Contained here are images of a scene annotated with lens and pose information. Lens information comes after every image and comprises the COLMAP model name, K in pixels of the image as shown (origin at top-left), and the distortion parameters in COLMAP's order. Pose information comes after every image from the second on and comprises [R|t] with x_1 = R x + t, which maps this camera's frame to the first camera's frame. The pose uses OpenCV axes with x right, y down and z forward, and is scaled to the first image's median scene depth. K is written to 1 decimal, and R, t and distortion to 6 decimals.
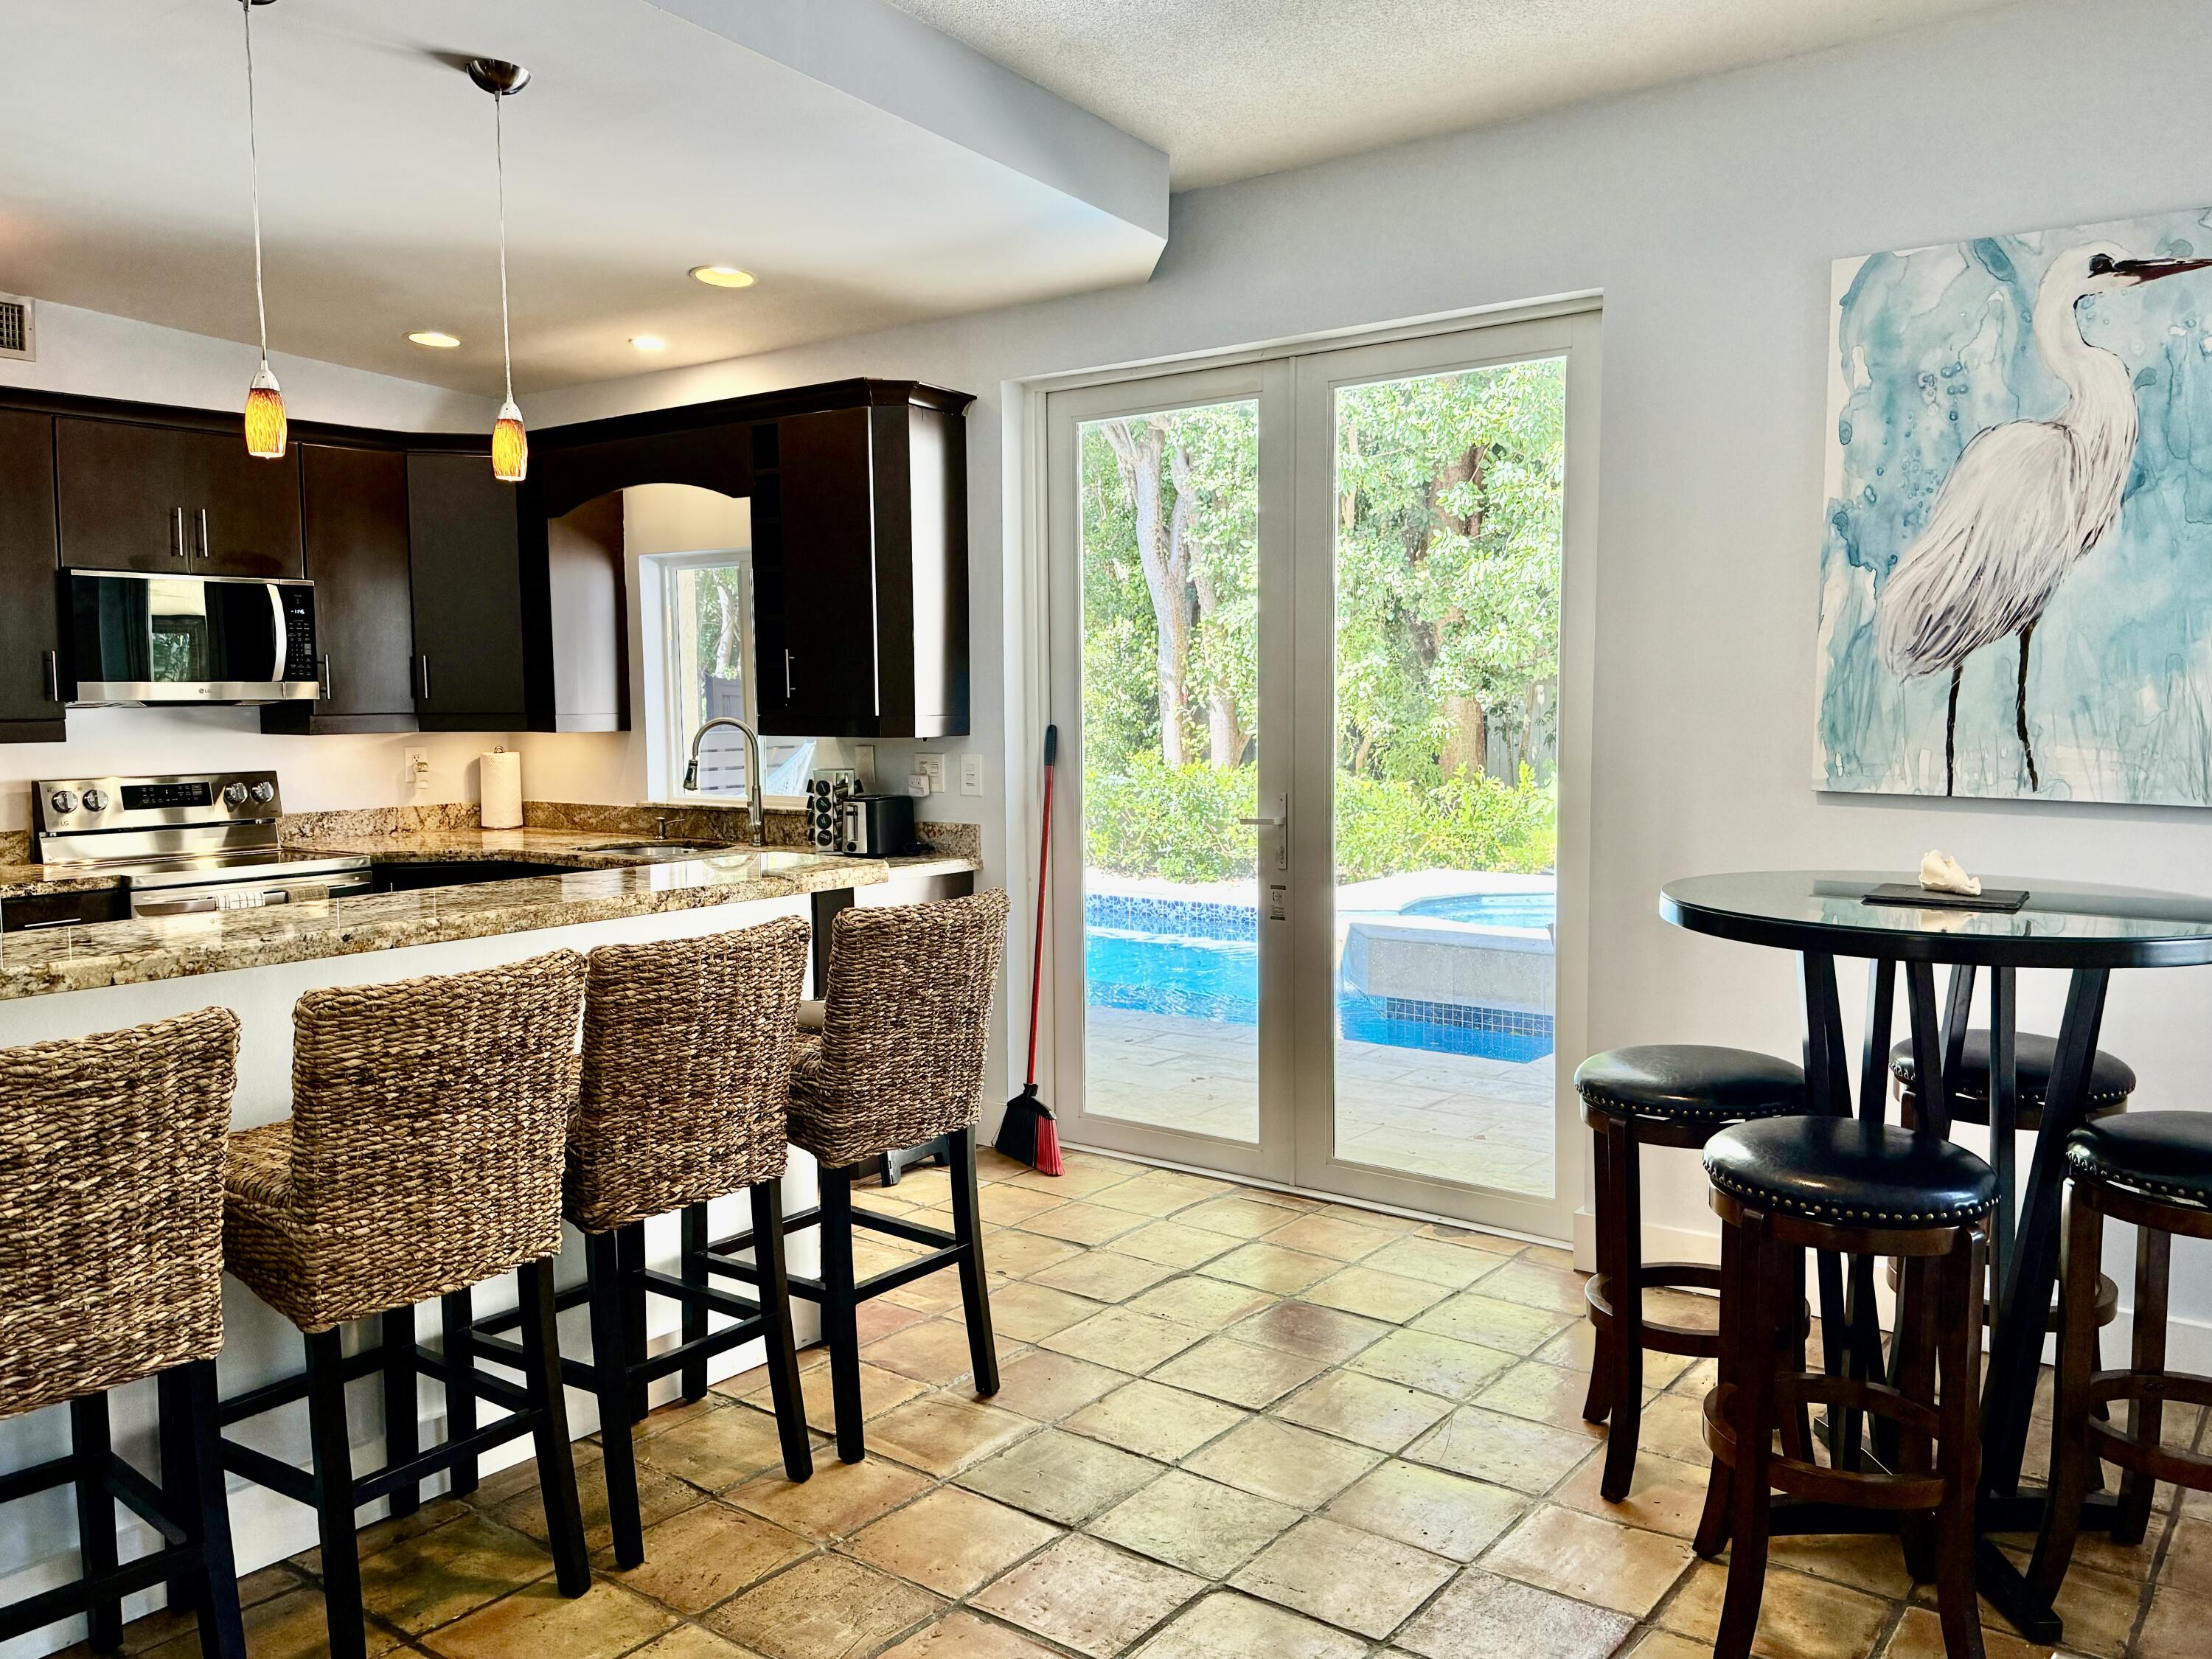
lens RADIAL K [[1746.7, 0, 1105.9], [0, 1746.7, 829.9], [0, 0, 1]] dist [0.050280, -0.091705]
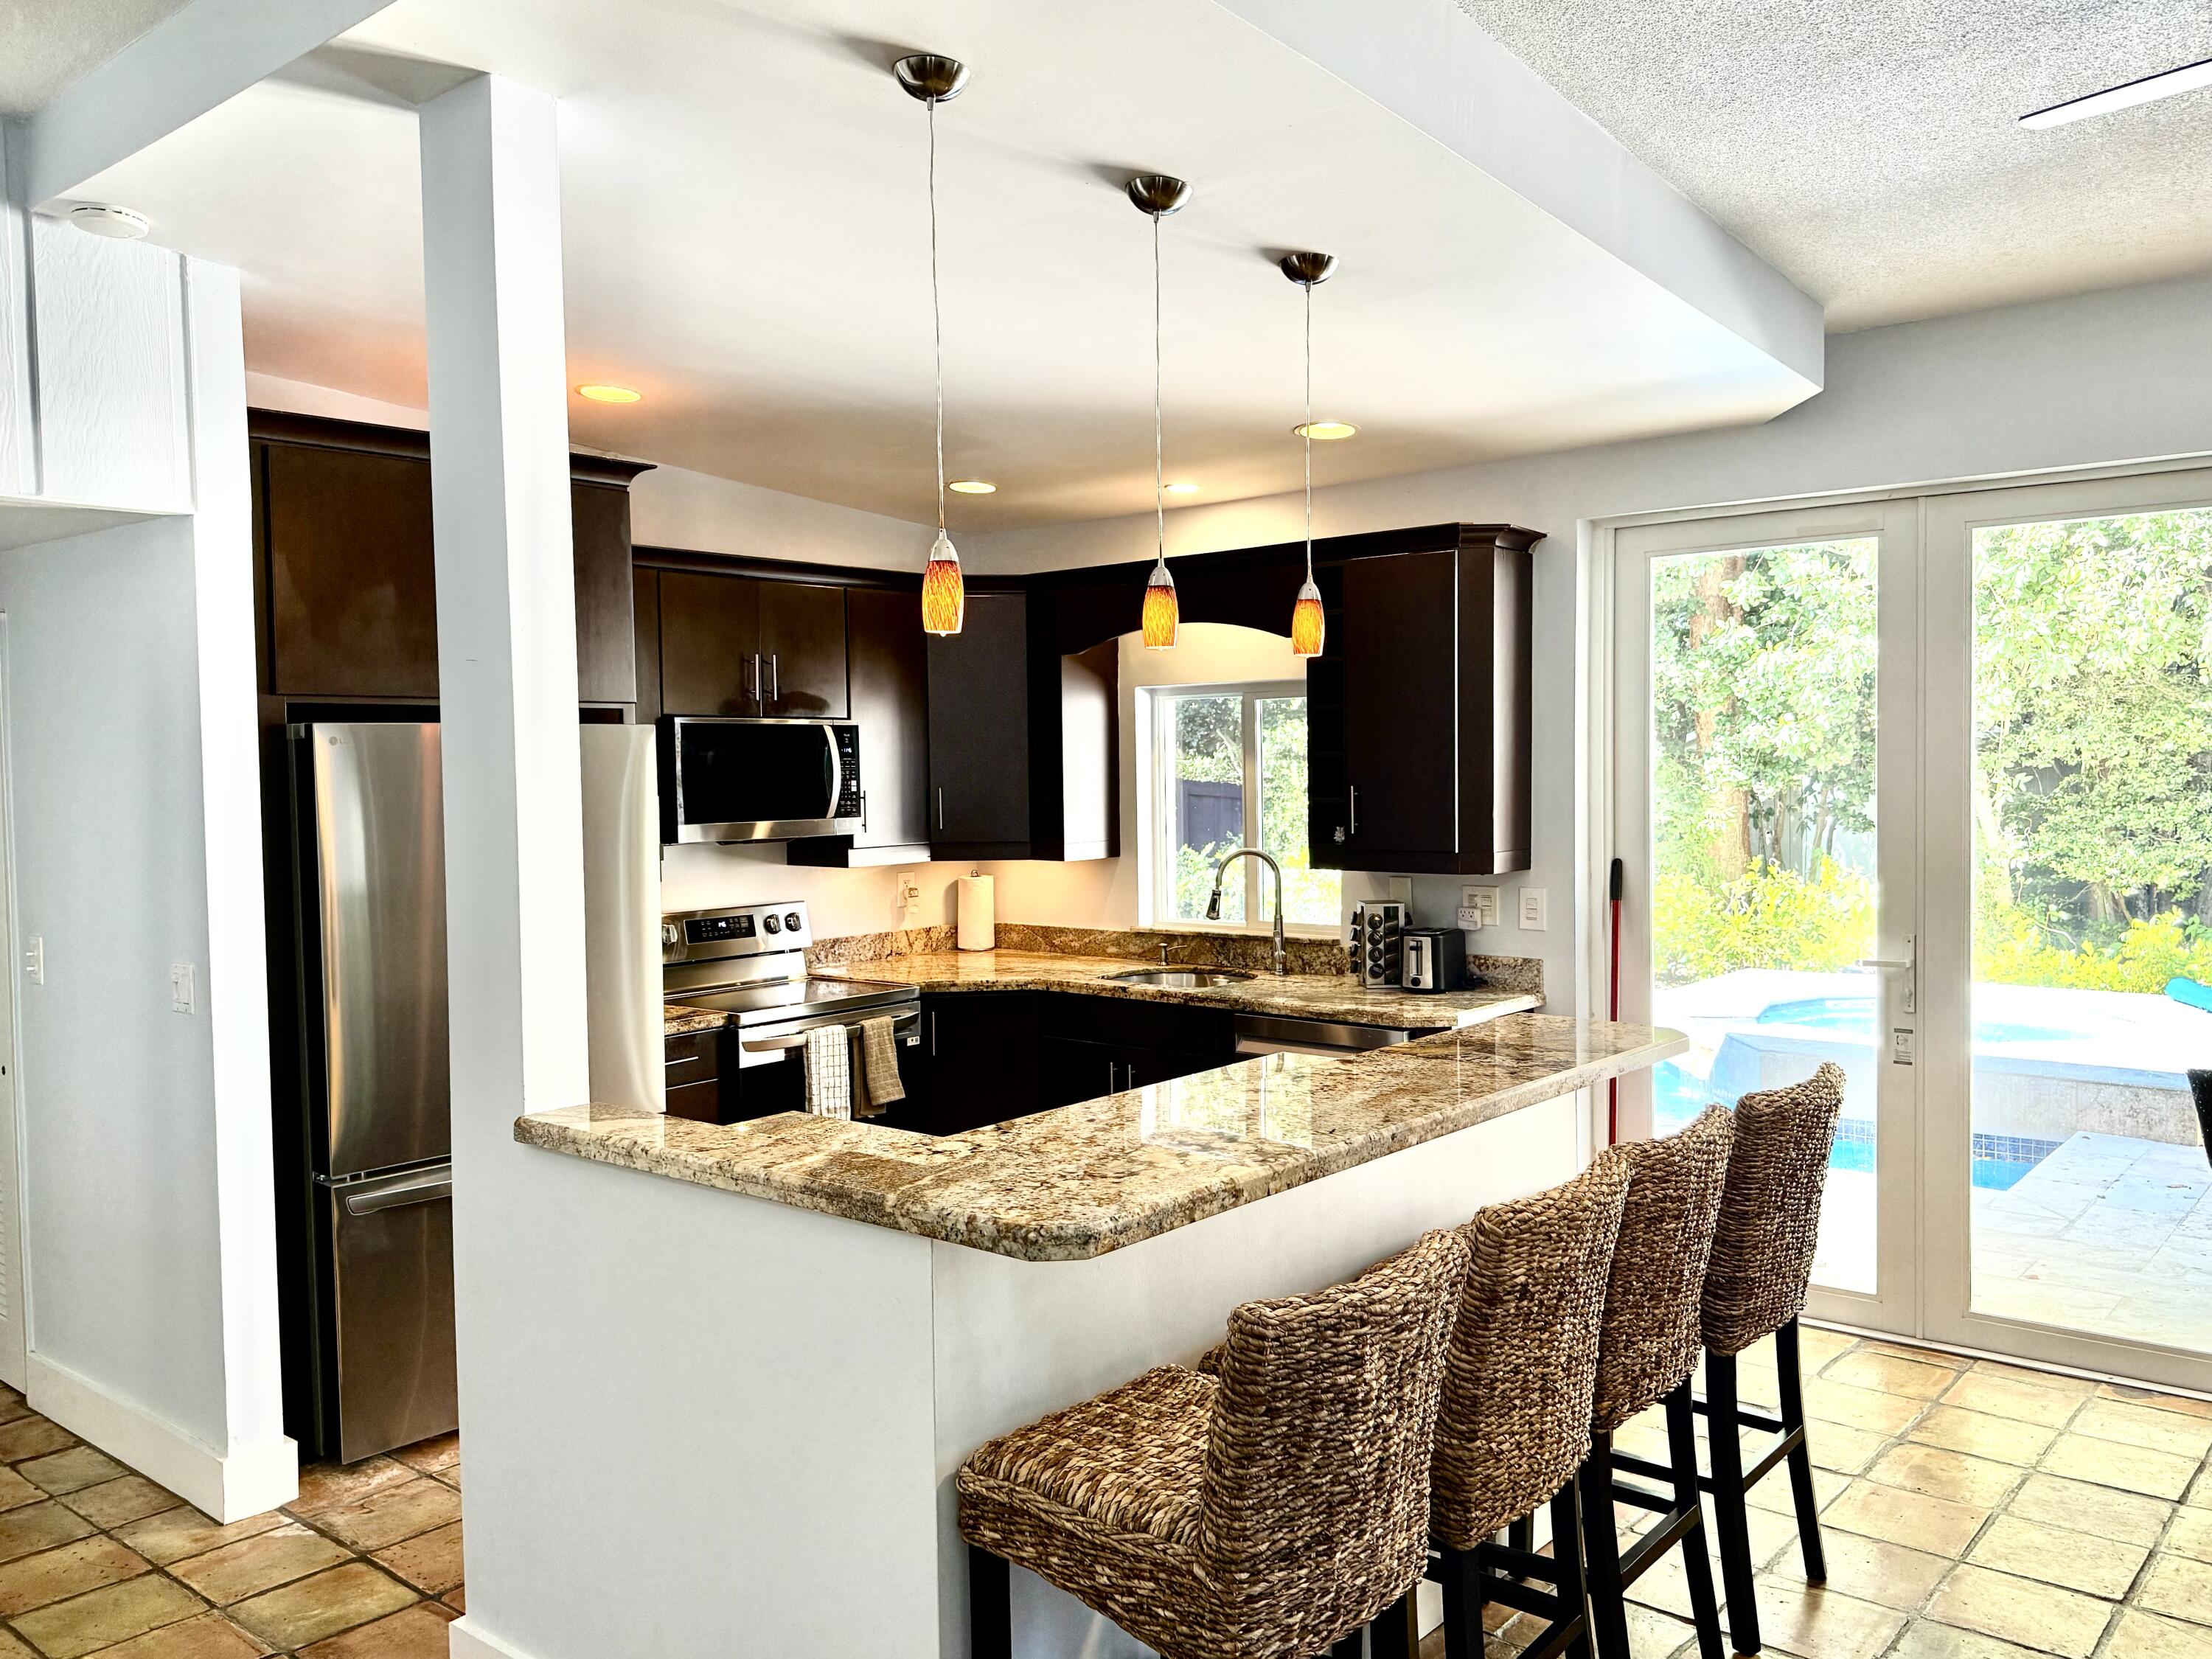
lens RADIAL K [[1746.7, 0, 1084.8], [0, 1746.7, 812.4], [0, 0, 1]] dist [0.050280, -0.091705]
pose [[0.998078, -0.005548, -0.061717, -0.262347], [0.002497, 0.998776, -0.049397, -0.036746], [0.061916, 0.049147, 0.996871, -0.014086]]
